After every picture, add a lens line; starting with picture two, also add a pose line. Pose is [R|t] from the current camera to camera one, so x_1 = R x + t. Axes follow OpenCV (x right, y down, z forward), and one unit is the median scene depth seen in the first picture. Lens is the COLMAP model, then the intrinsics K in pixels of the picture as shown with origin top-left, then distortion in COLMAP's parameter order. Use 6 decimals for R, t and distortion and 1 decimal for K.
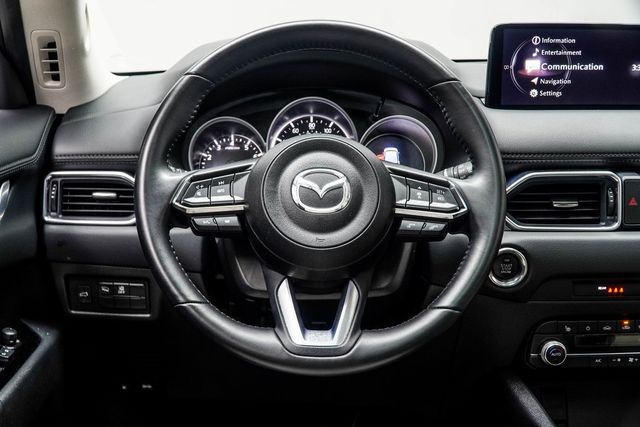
lens RADIAL K [[726.2, 0, 320.0], [0, 726.2, 213.5], [0, 0, 1]] dist [-0.016062, -0.024963]
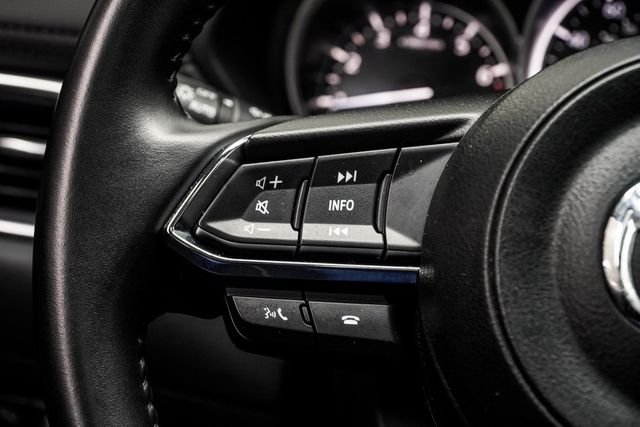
lens RADIAL K [[1477.4, 0, 320.0], [0, 1477.4, 213.5], [0, 0, 1]] dist [-0.025632, -0.087404]
pose [[0.974799, 0.118724, -0.188867, -0.030500], [-0.112616, 0.992717, 0.042790, -0.040854], [0.192572, -0.020443, 0.981070, 0.357701]]
